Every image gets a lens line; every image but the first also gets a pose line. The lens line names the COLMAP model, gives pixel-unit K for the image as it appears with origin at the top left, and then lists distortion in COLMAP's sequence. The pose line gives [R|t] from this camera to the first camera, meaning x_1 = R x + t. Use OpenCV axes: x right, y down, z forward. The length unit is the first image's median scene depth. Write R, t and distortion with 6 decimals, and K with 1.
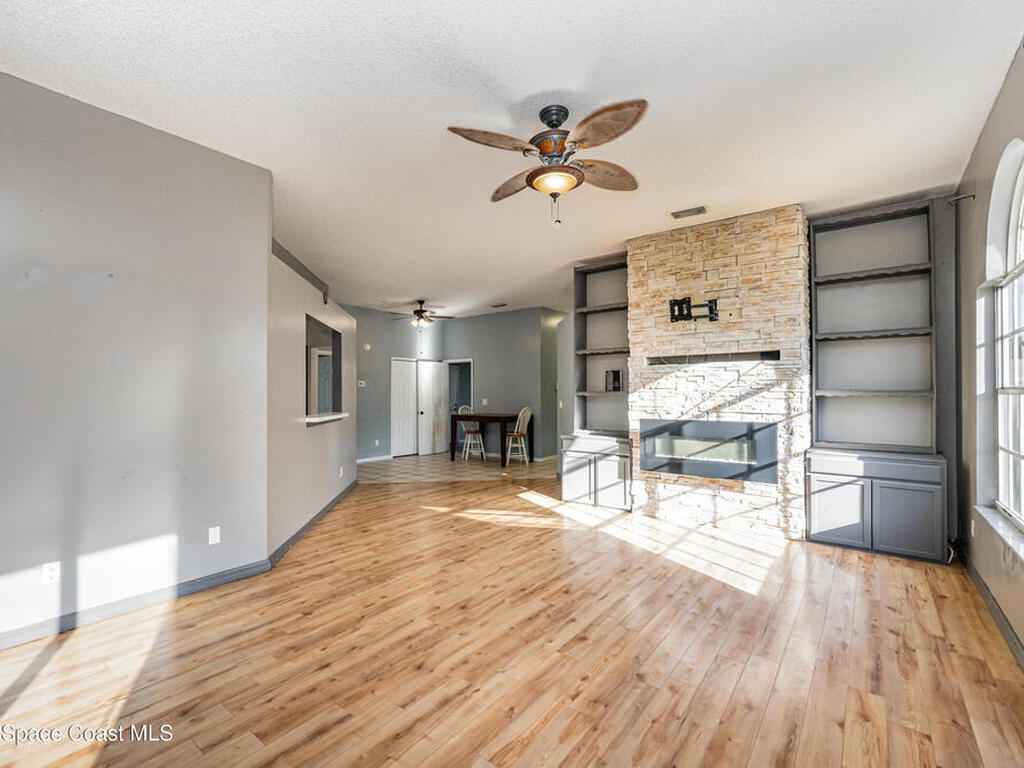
lens RADIAL K [[465.7, 0, 512.0], [0, 465.7, 384.0], [0, 0, 1]] dist [0.000579, 0.000228]
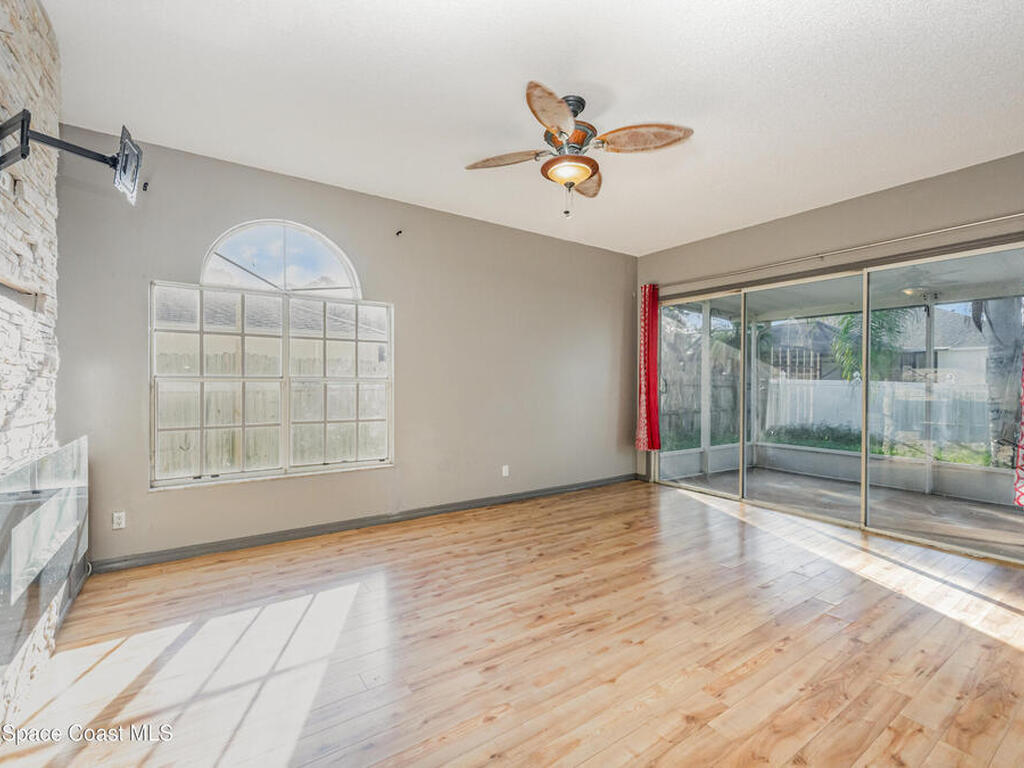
lens RADIAL K [[465.7, 0, 512.0], [0, 465.7, 384.0], [0, 0, 1]] dist [0.000579, 0.000228]
pose [[-0.951378, -0.002211, 0.308018, -0.101022], [-0.007636, 0.999836, -0.016406, 0.042109], [-0.307931, -0.017961, -0.951239, 1.988565]]
